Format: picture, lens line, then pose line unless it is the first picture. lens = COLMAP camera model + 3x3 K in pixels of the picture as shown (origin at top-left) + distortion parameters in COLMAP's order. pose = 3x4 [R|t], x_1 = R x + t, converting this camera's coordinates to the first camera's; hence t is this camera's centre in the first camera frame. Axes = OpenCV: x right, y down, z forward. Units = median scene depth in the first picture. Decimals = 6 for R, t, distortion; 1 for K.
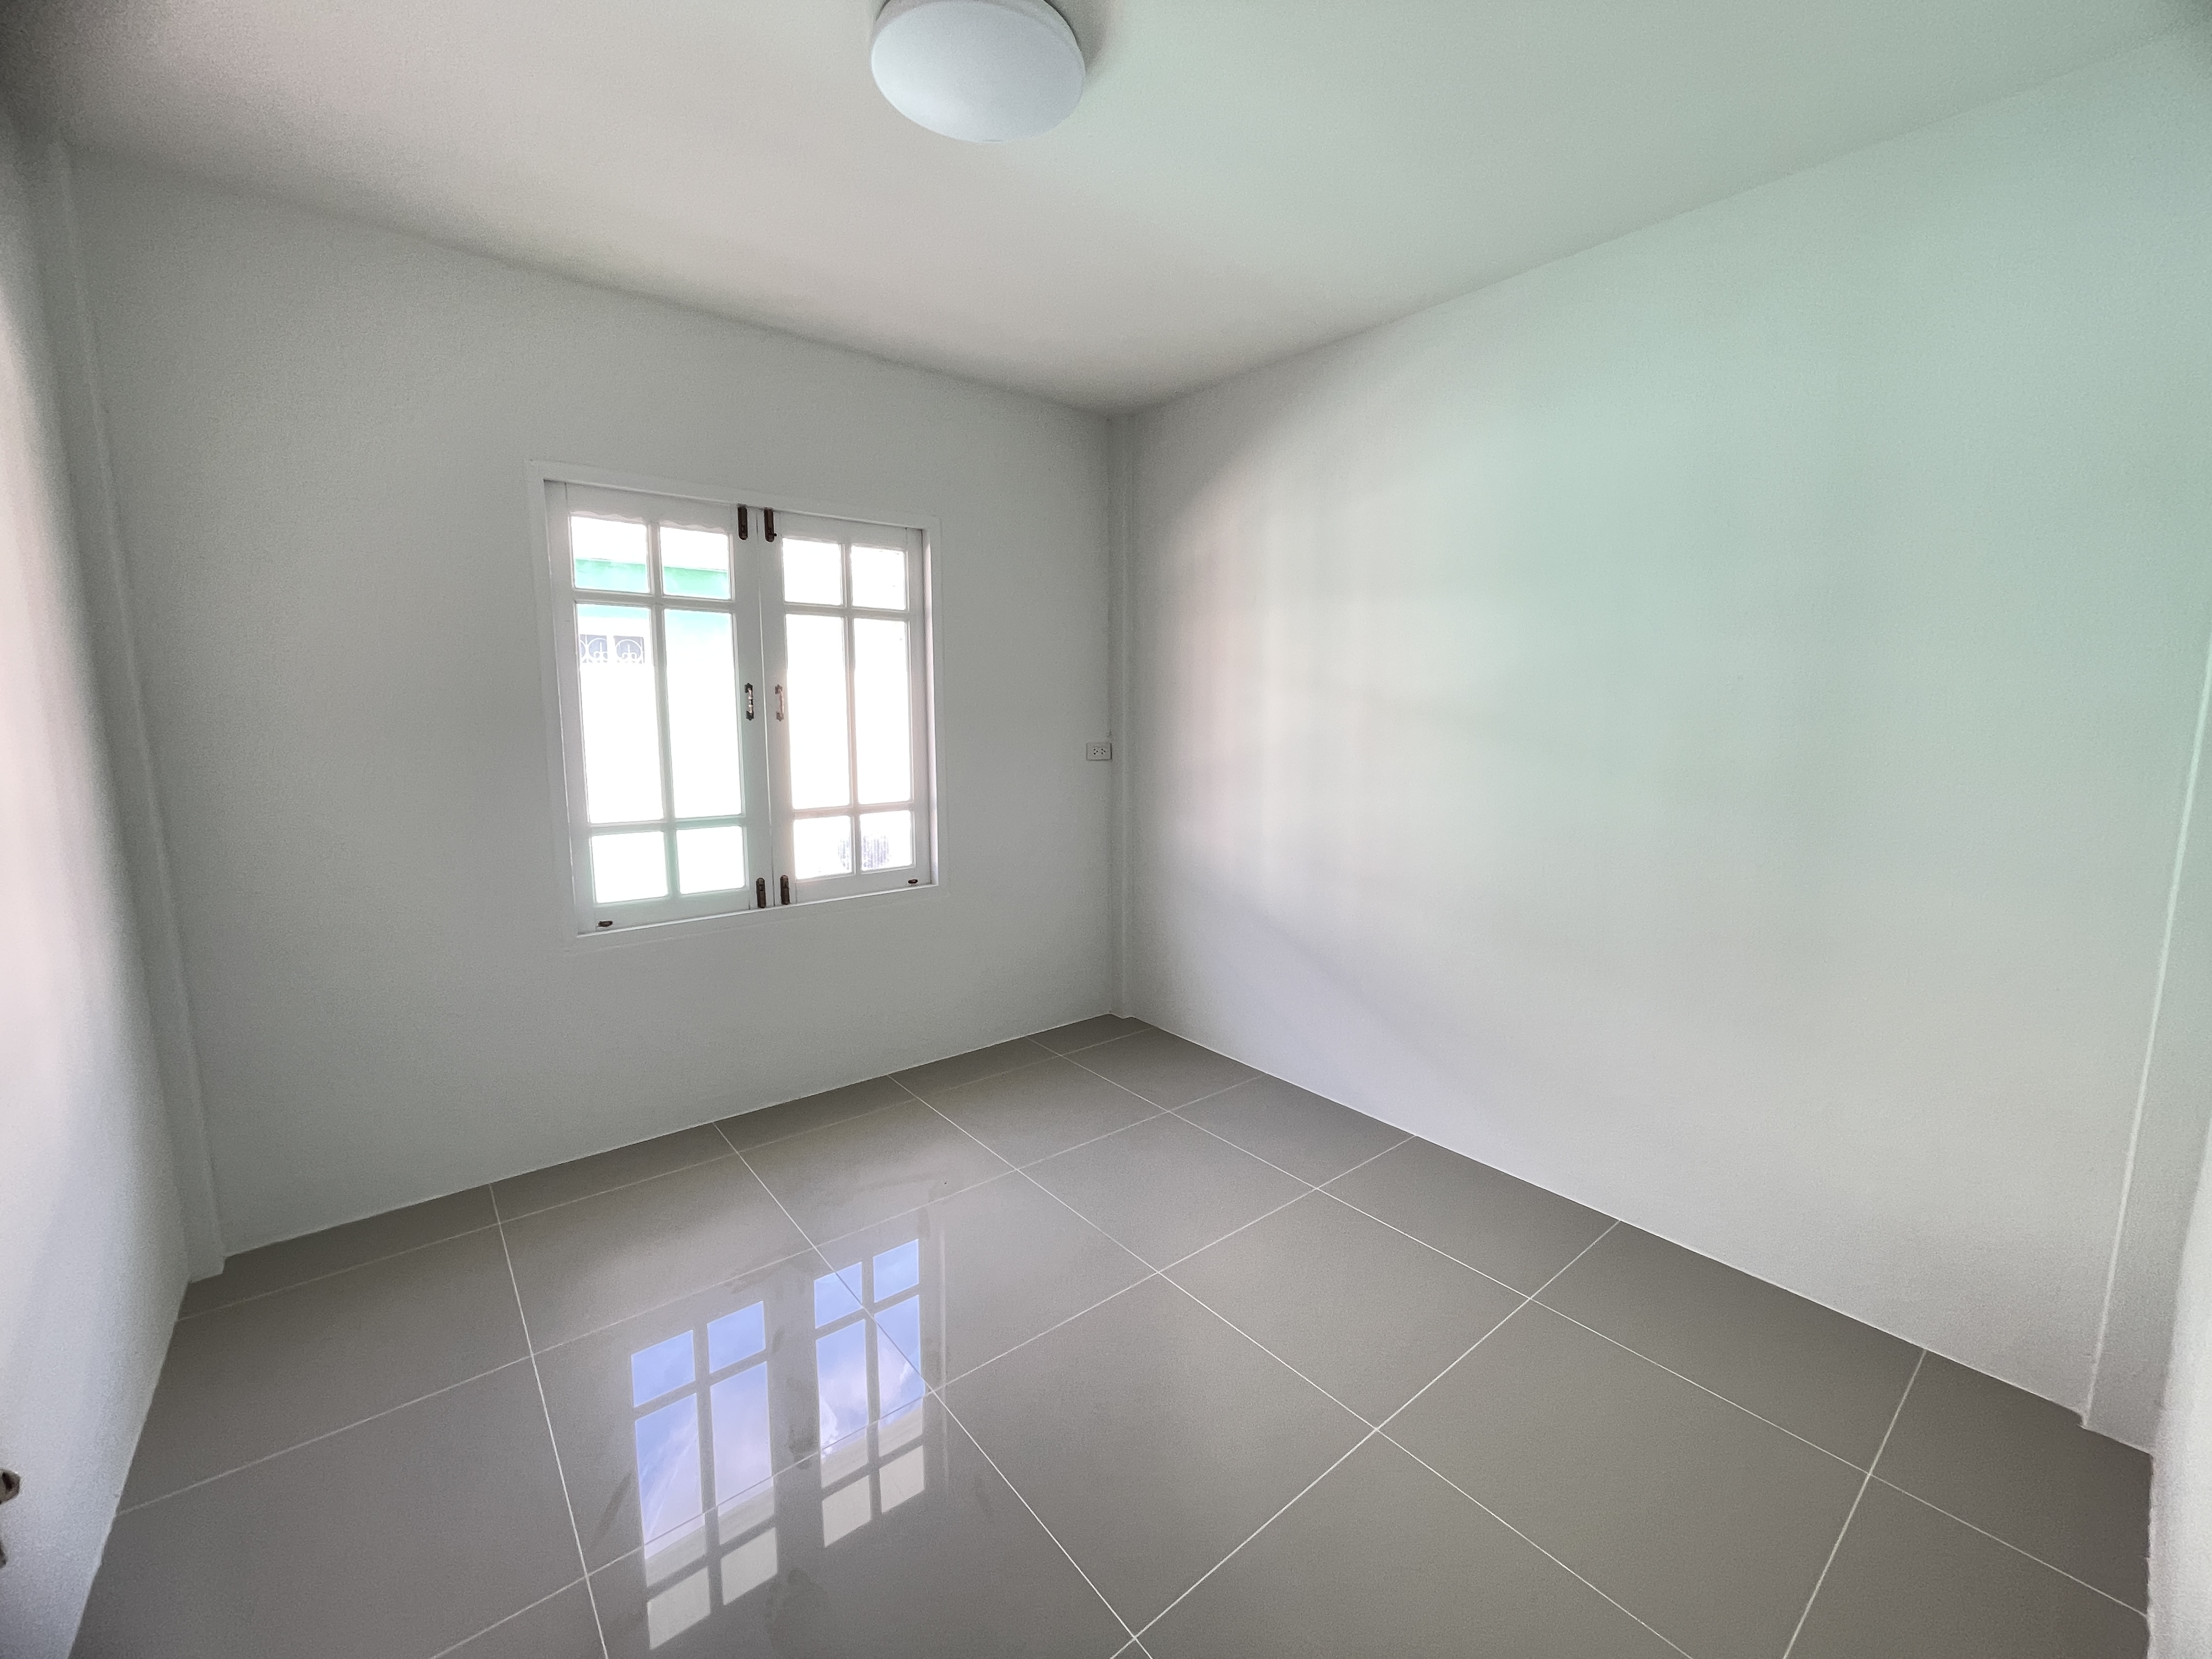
lens RADIAL K [[894.2, 0, 1111.6], [0, 894.2, 824.0], [0, 0, 1]] dist [0.000062, -0.000082]
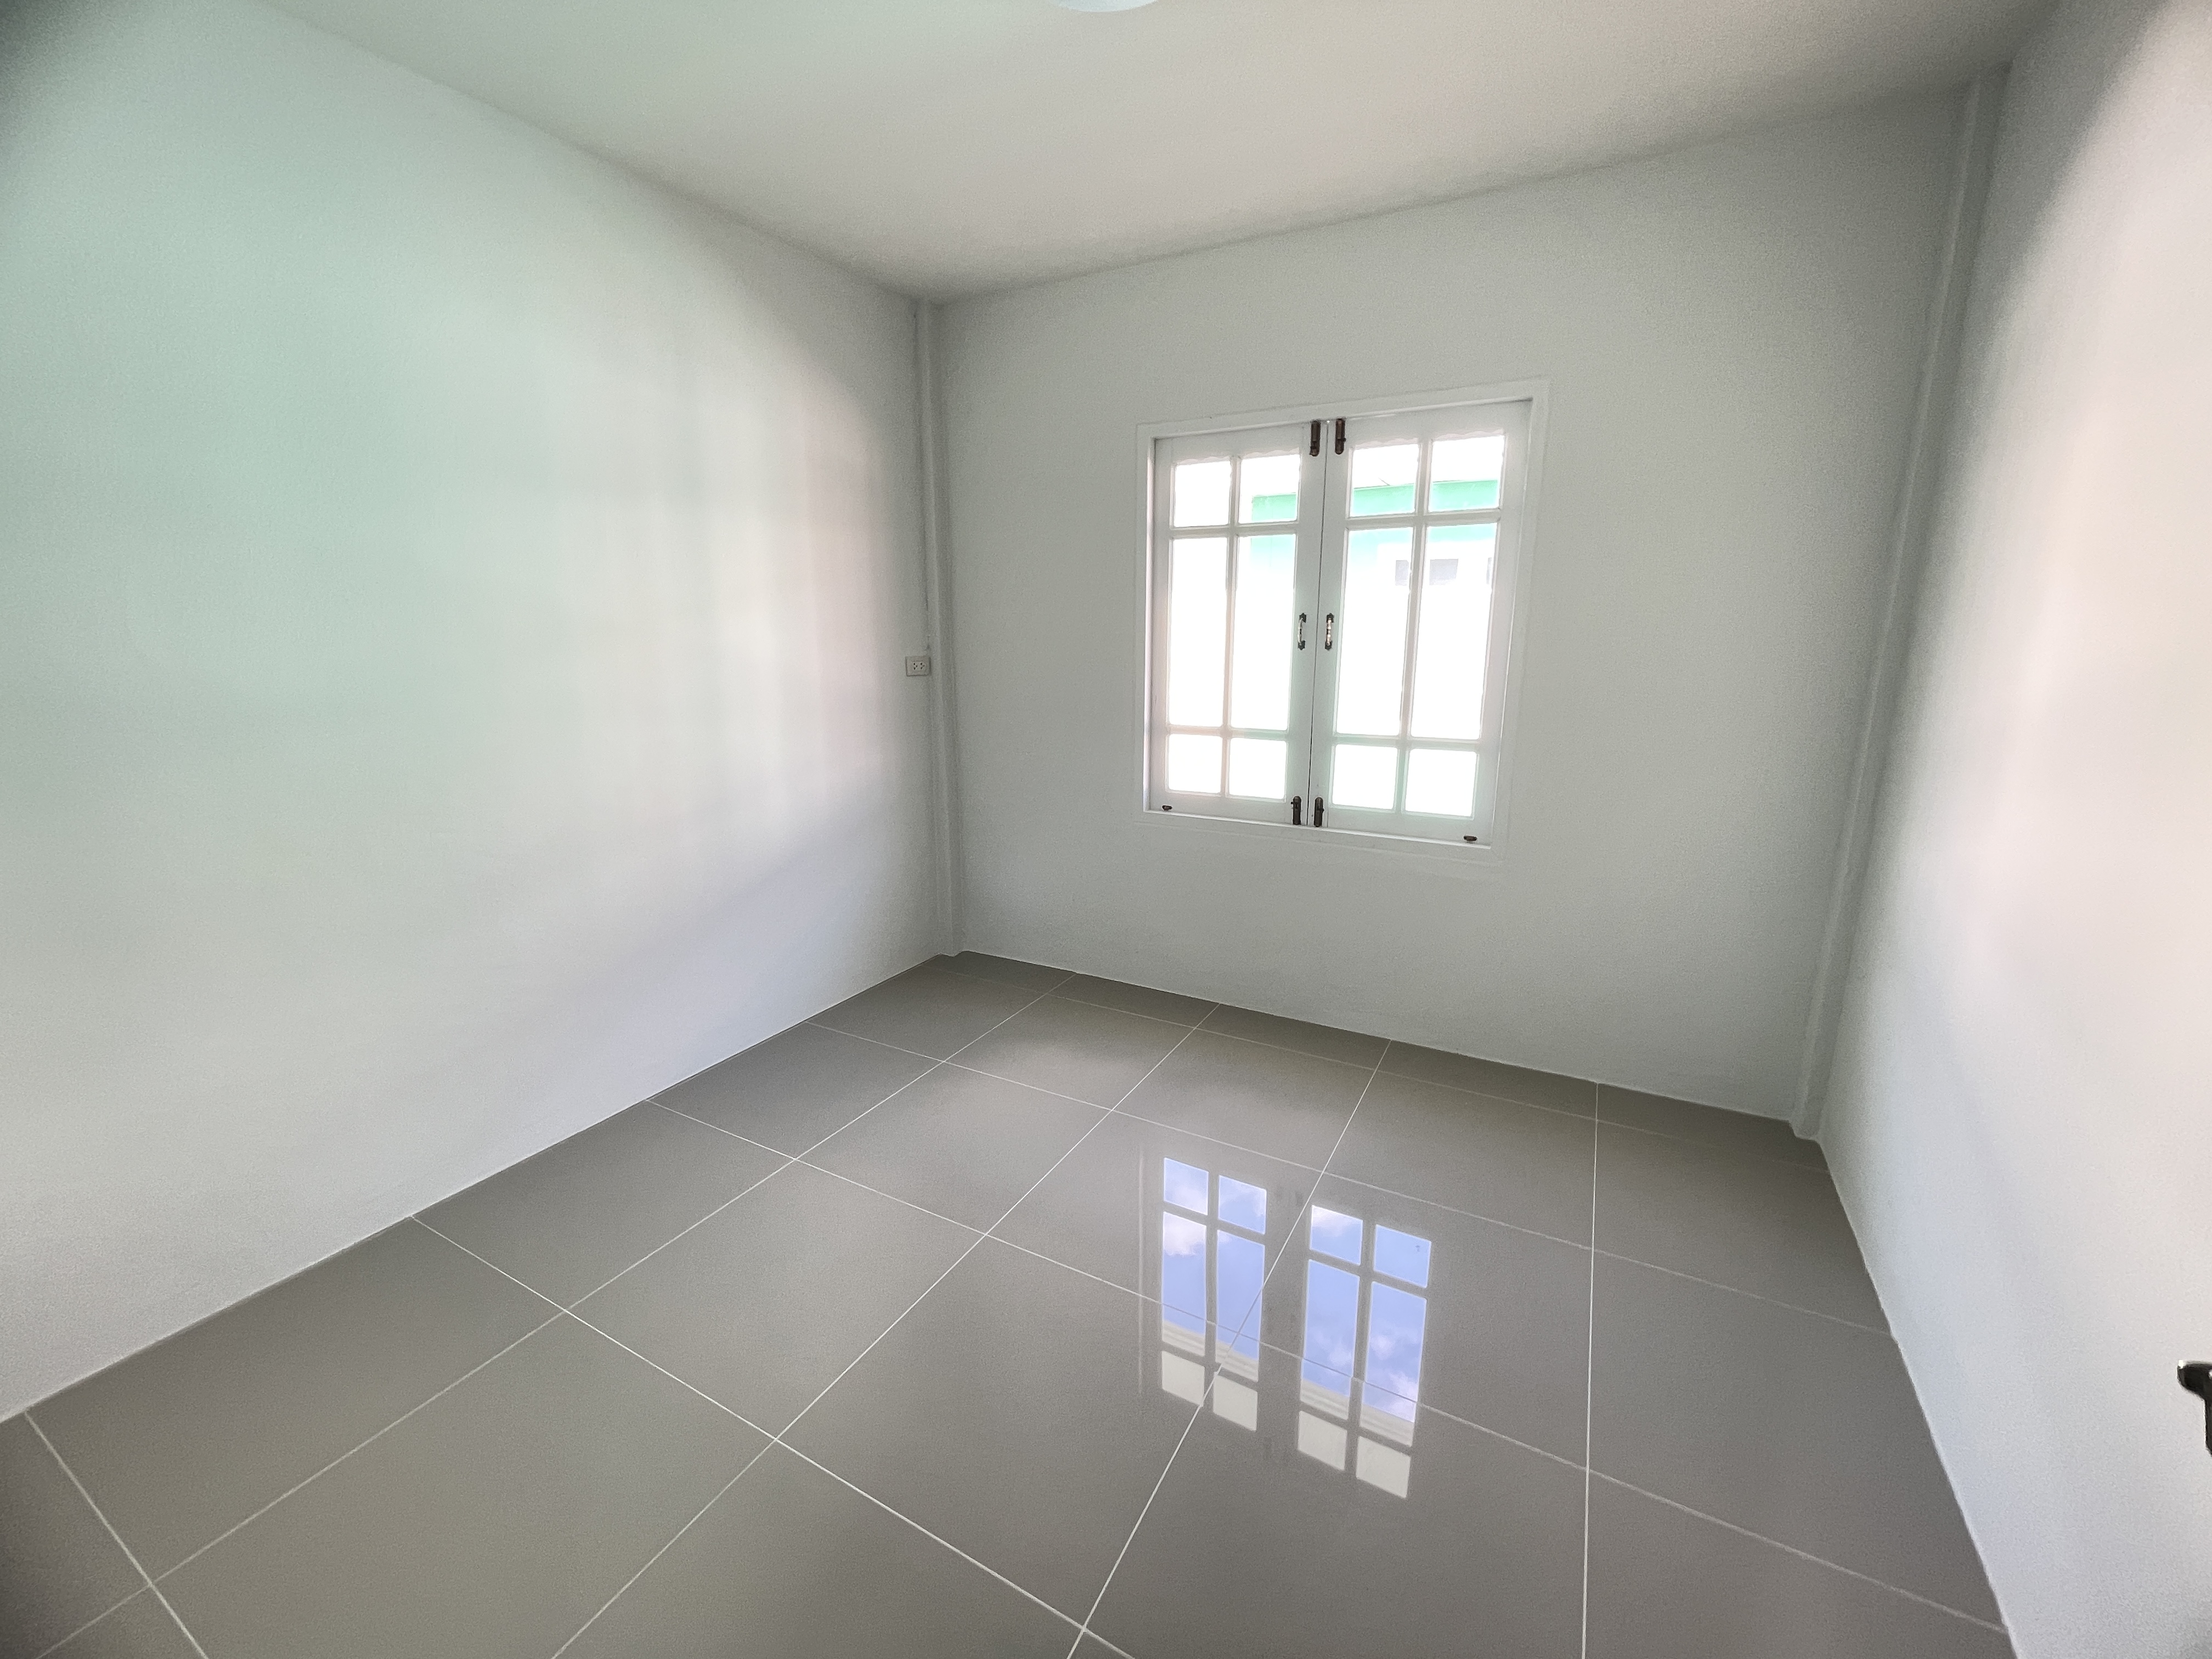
lens RADIAL K [[894.2, 0, 1111.1], [0, 894.2, 828.3], [0, 0, 1]] dist [0.000062, -0.000082]
pose [[0.377192, 0.210898, -0.901803, 0.475377], [-0.123161, 0.976501, 0.176854, -0.060247], [0.917910, 0.044359, 0.394302, 0.404222]]
